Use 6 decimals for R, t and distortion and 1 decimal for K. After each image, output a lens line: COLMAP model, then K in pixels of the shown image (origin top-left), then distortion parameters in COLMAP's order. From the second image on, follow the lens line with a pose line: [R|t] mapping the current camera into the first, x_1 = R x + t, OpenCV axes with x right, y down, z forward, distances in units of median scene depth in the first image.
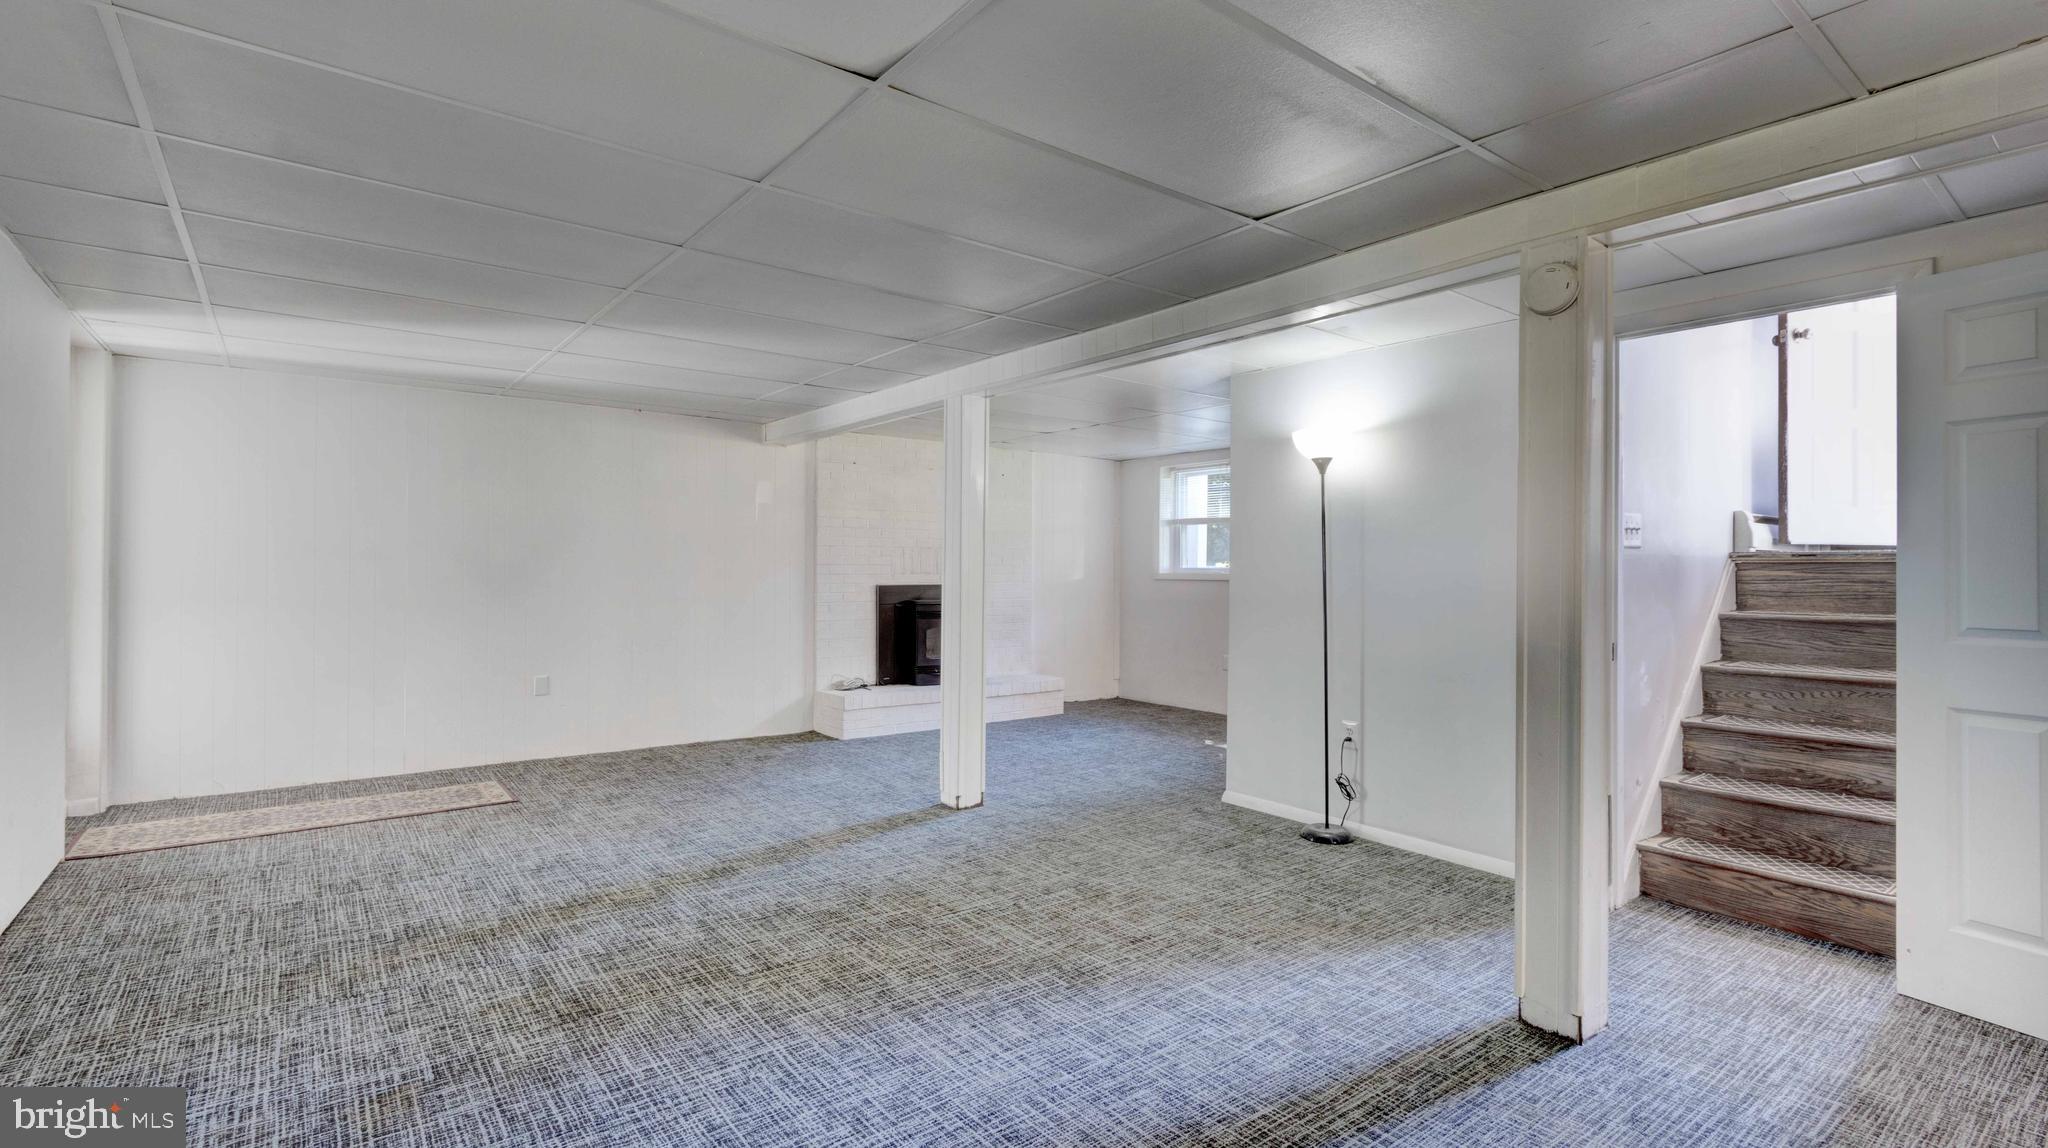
lens RADIAL K [[934.7, 0, 1015.1], [0, 934.7, 571.2], [0, 0, 1]] dist [0.004503, 0.000584]
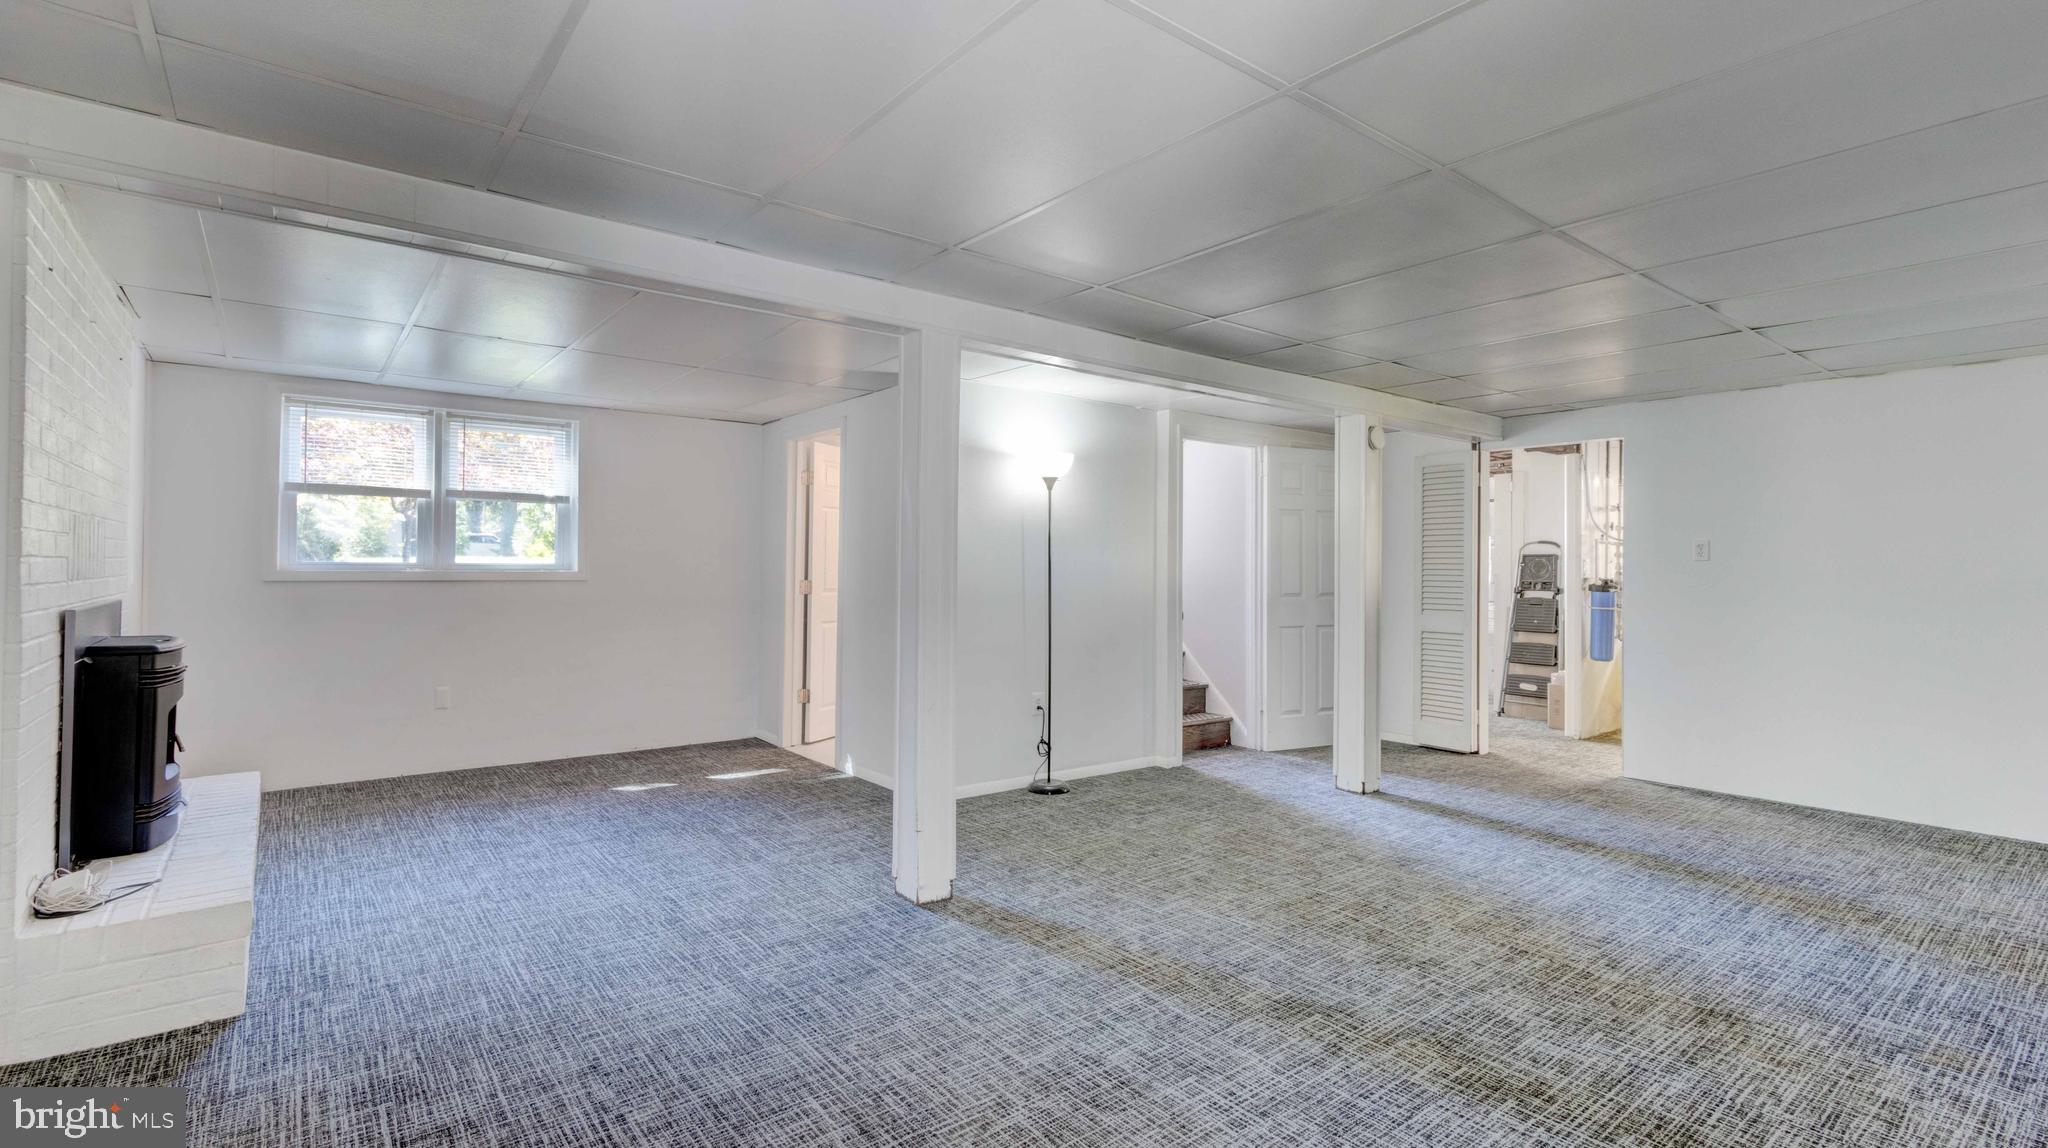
lens RADIAL K [[934.7, 0, 1014.7], [0, 934.7, 563.9], [0, 0, 1]] dist [0.004503, 0.000584]
pose [[-0.006756, -0.003204, 0.999972, -1.167097], [-0.005130, 0.999982, 0.003169, -0.016675], [-0.999964, -0.005108, -0.006772, 1.397050]]
